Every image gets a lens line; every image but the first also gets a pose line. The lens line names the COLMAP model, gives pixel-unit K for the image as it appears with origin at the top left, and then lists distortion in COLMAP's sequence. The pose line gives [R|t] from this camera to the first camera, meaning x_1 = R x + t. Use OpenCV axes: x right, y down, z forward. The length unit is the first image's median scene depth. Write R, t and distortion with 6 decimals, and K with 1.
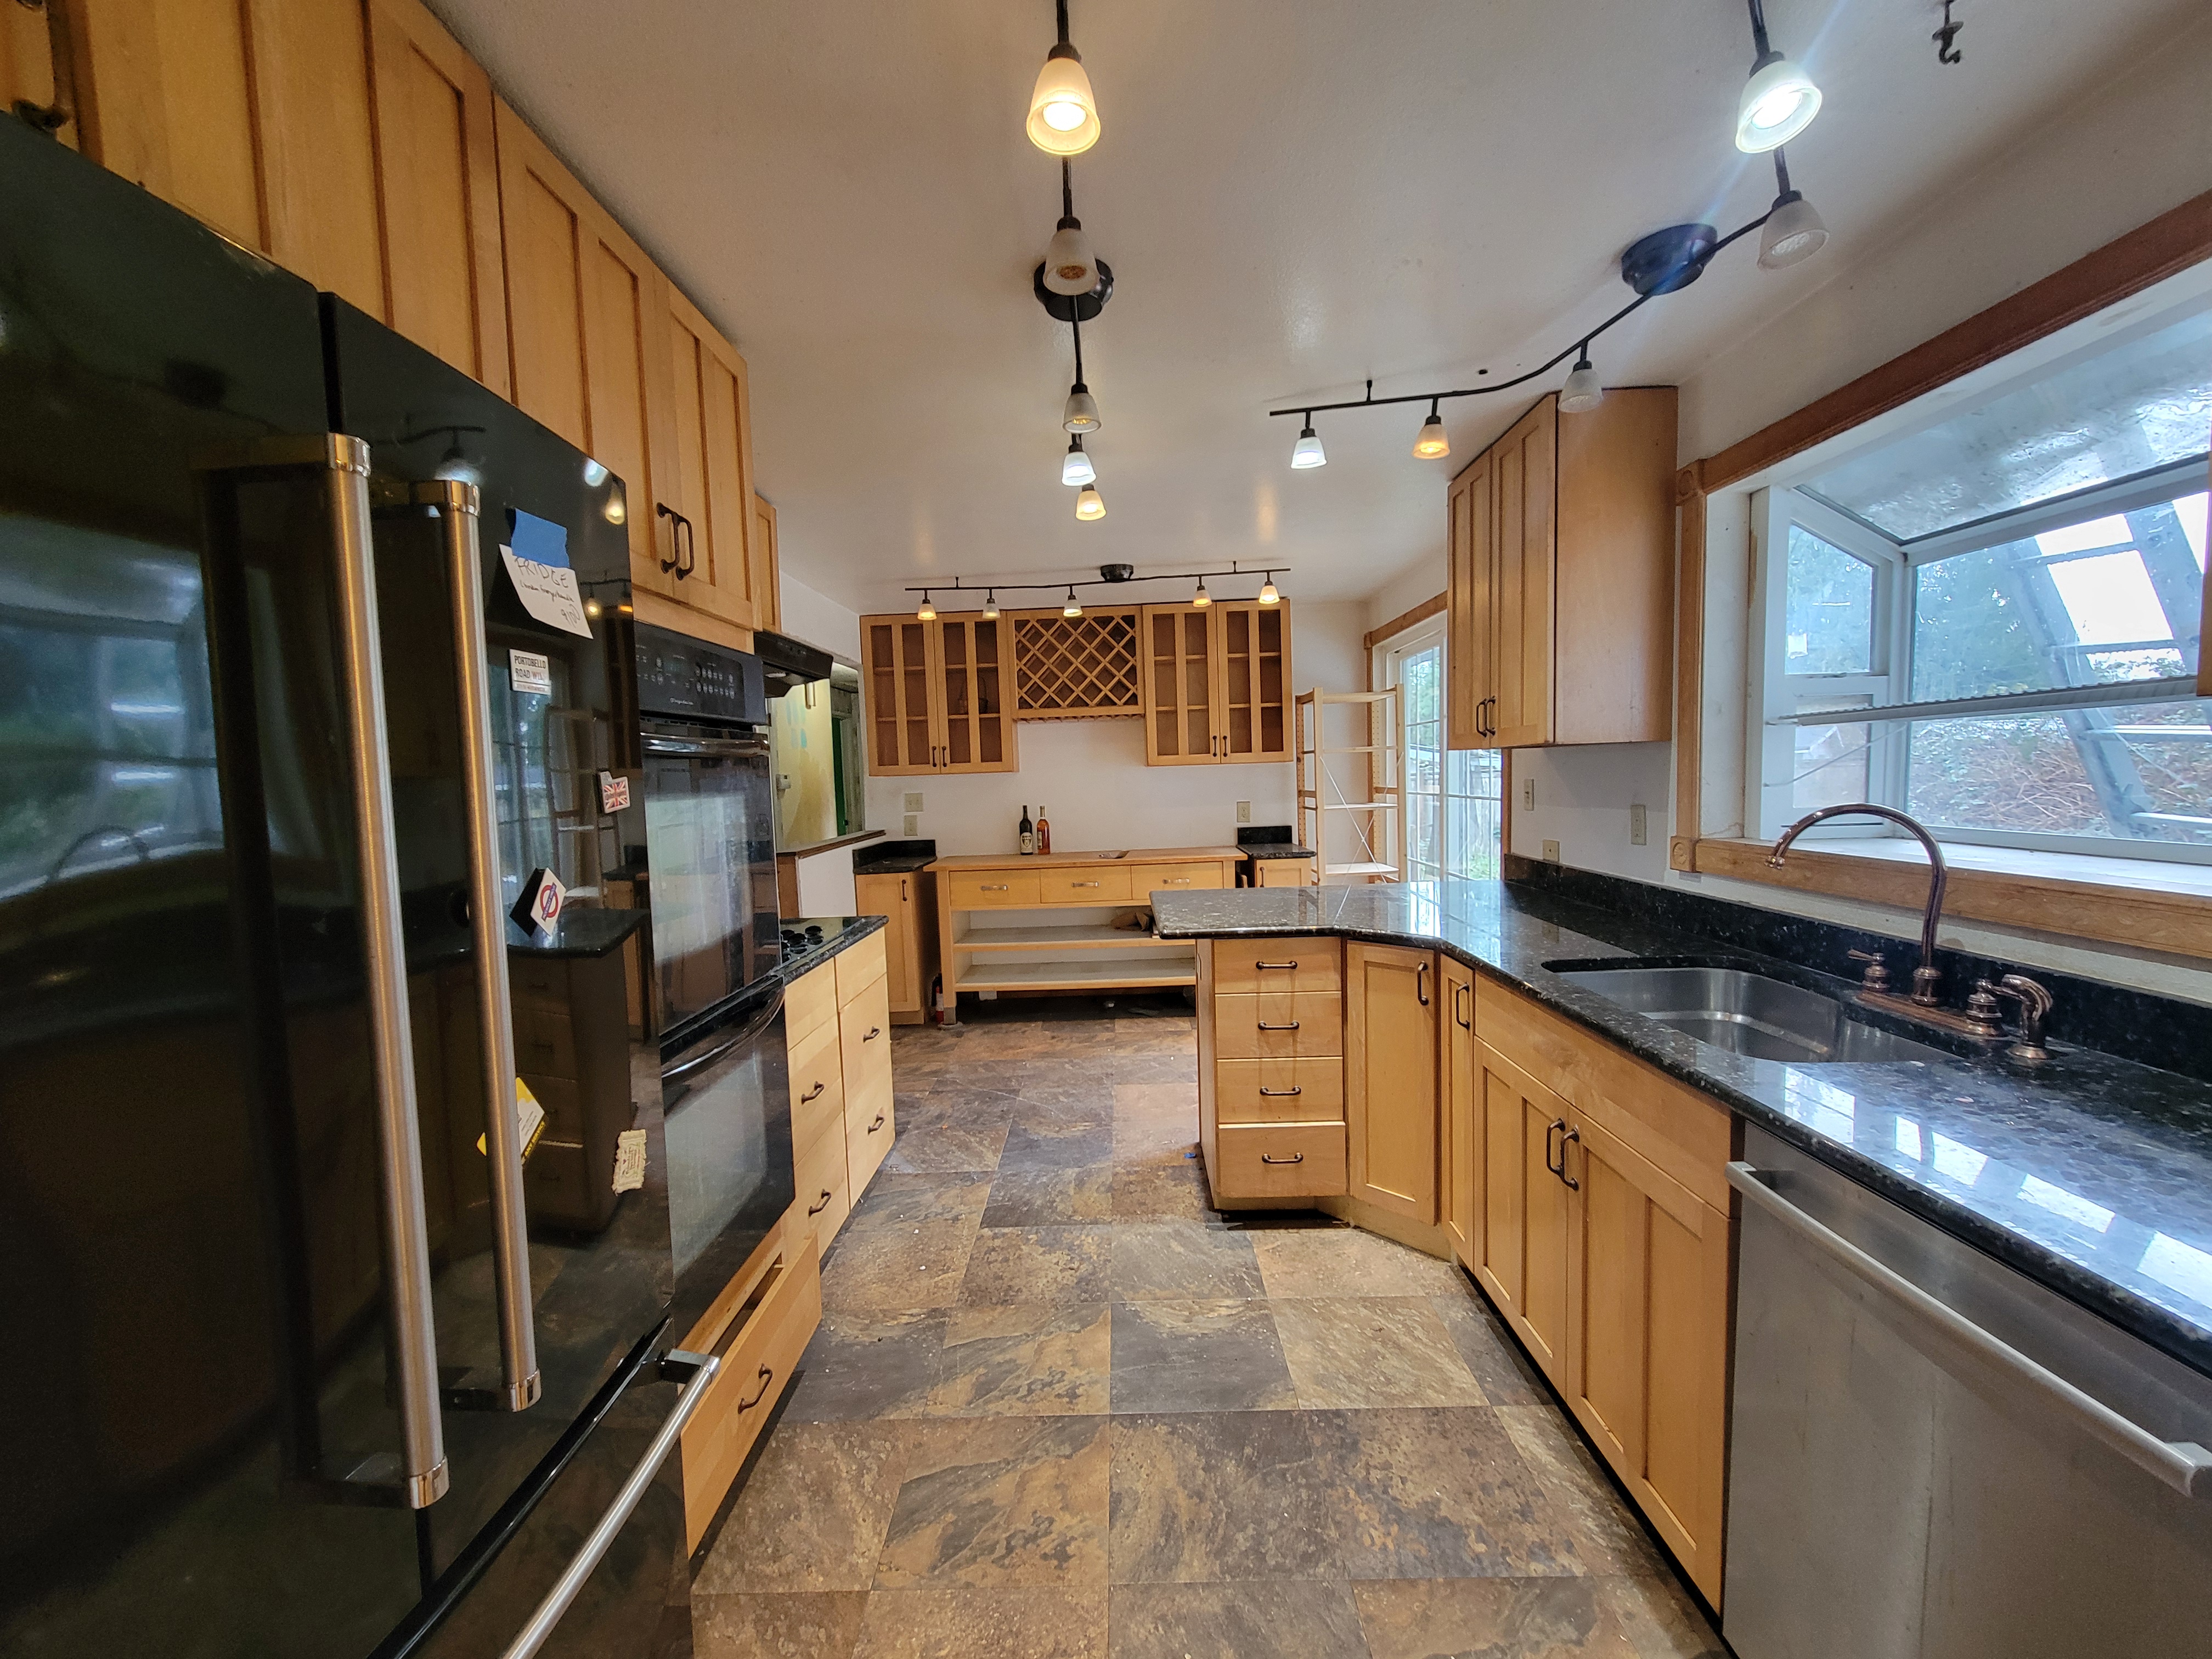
lens RADIAL K [[898.2, 0, 1106.2], [0, 898.2, 842.5], [0, 0, 1]] dist [0.001046, -0.000848]
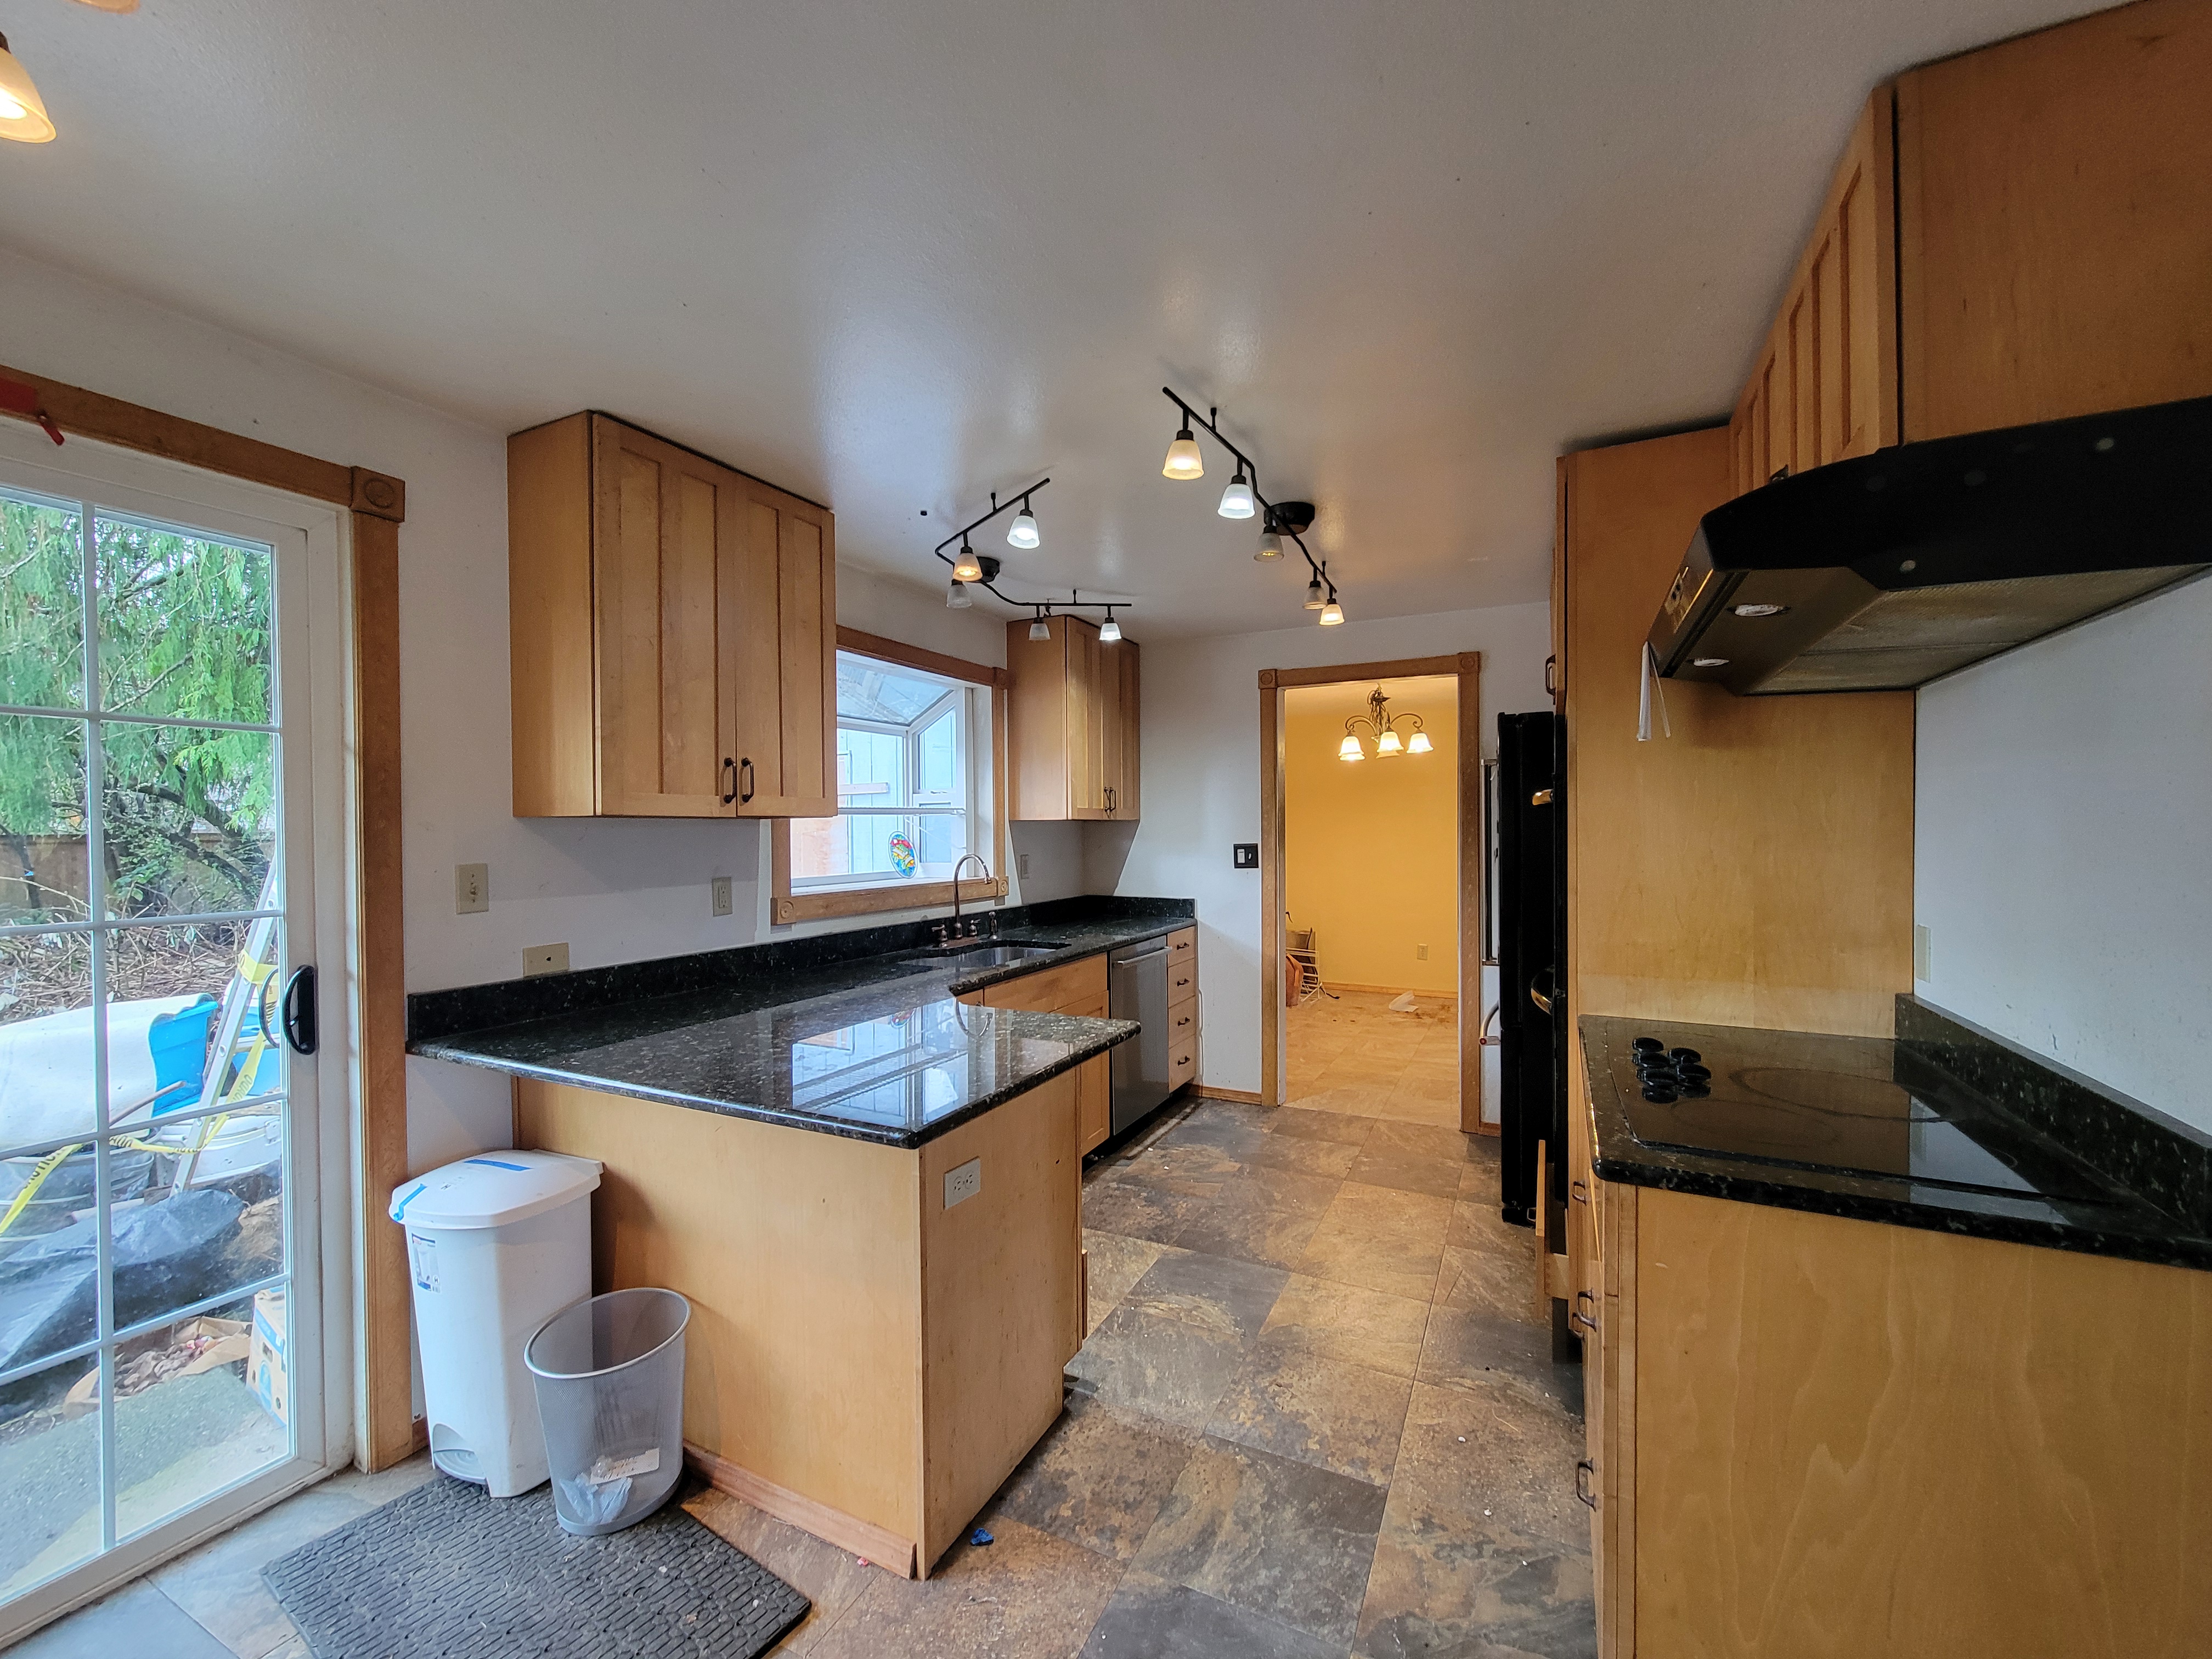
lens RADIAL K [[895.0, 0, 1098.4], [0, 895.0, 843.7], [0, 0, 1]] dist [-0.001235, 0.000446]
pose [[-0.901653, 0.028923, 0.431492, -0.150193], [0.064730, 0.995547, 0.068531, -0.070569], [-0.427588, 0.089721, -0.899510, 0.997121]]
